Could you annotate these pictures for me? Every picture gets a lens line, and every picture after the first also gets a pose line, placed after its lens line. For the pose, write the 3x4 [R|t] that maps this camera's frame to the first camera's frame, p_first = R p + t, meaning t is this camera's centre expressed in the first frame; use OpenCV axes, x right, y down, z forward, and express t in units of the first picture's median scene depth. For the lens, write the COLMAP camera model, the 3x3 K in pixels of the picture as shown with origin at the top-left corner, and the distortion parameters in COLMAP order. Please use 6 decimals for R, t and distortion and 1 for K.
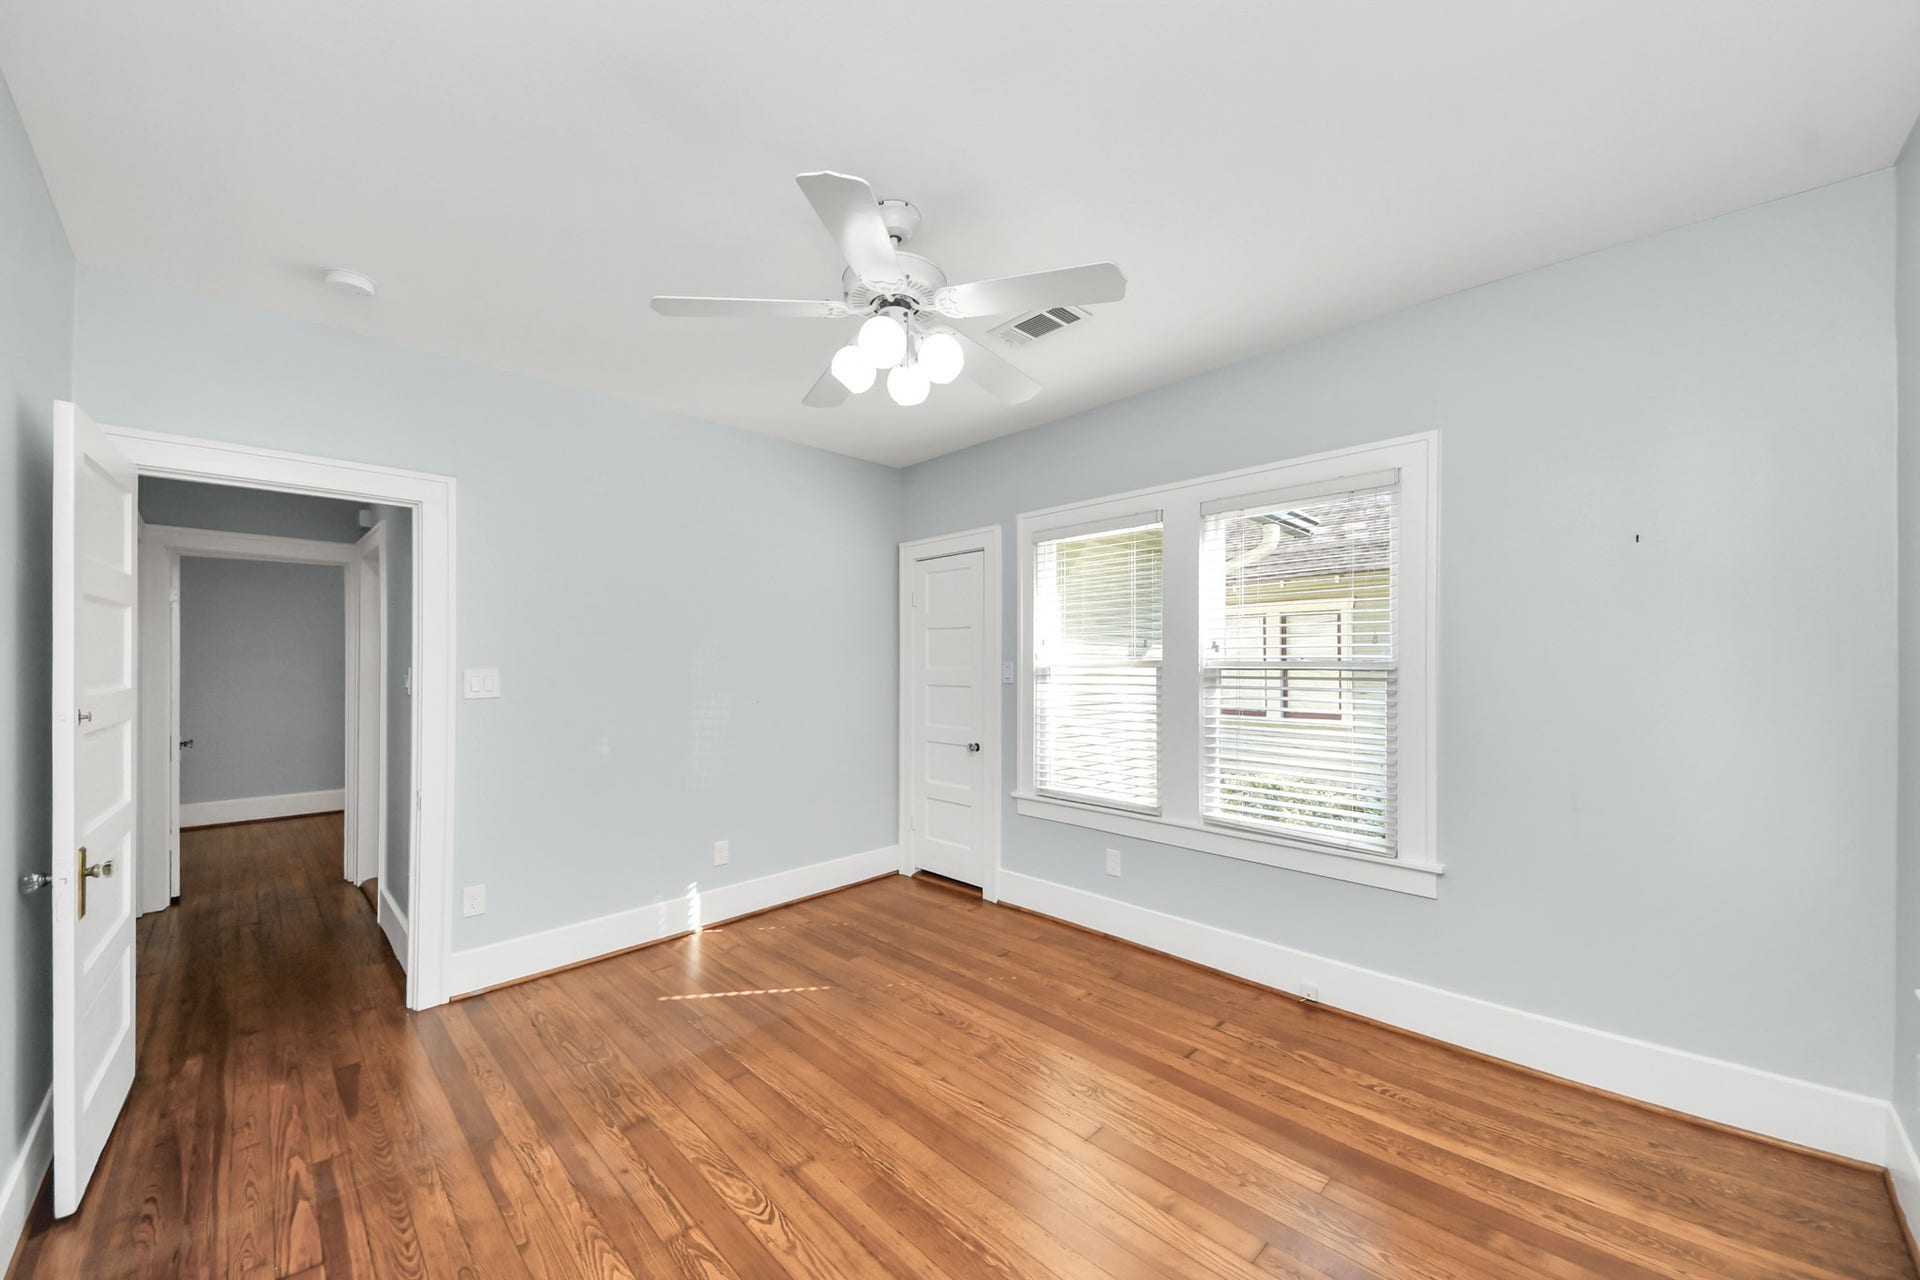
lens RADIAL K [[678.6, 0, 964.2], [0, 678.6, 660.4], [0, 0, 1]] dist [0.024642, -0.014289]
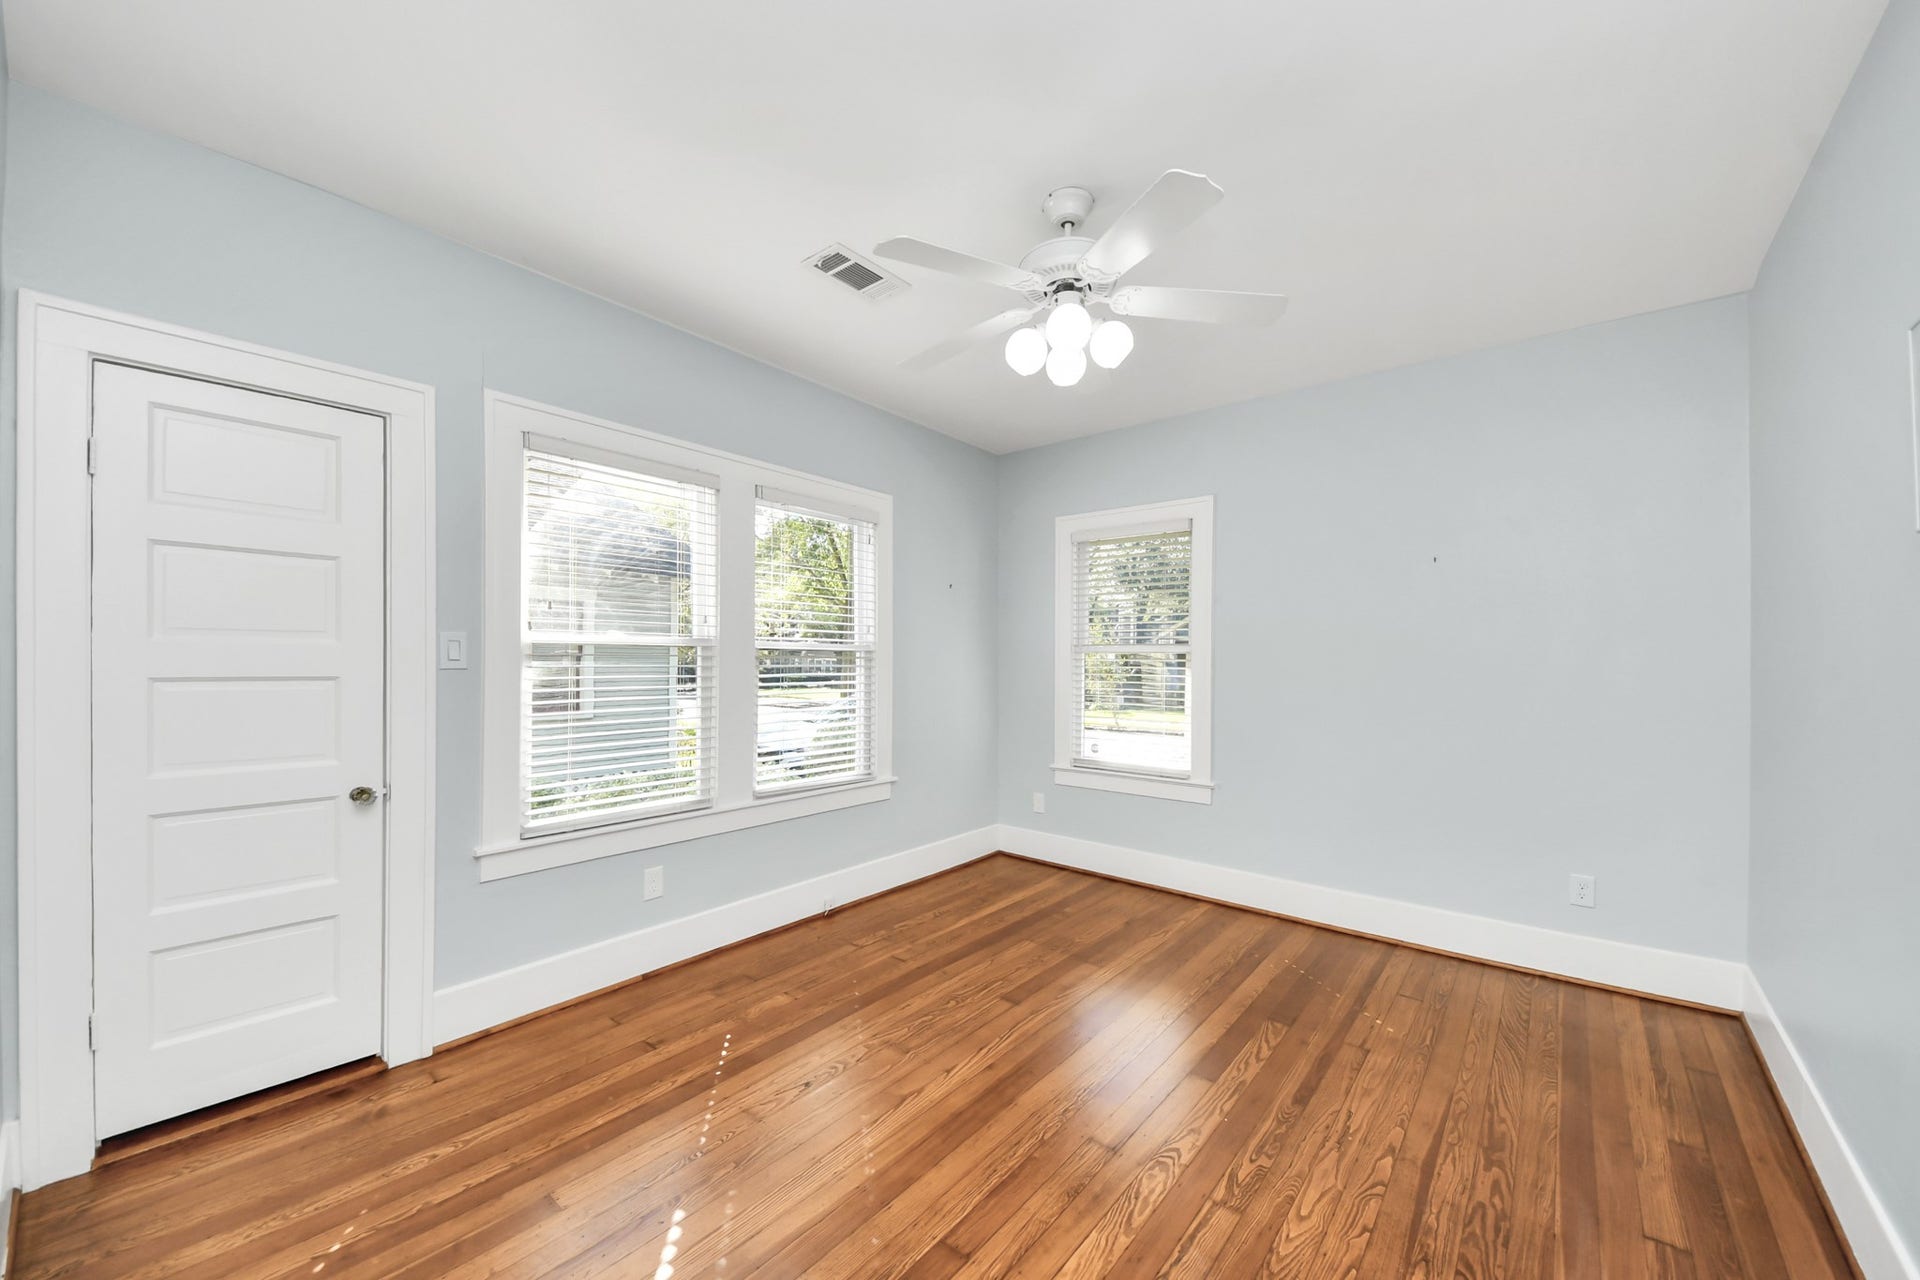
lens RADIAL K [[701.7, 0, 957.7], [0, 701.7, 661.0], [0, 0, 1]] dist [0.024644, -0.017749]
pose [[-0.051677, -0.002793, 0.998660, -0.905461], [-0.003761, 0.999990, 0.002603, 0.030500], [-0.998657, -0.003622, -0.051687, 0.923733]]
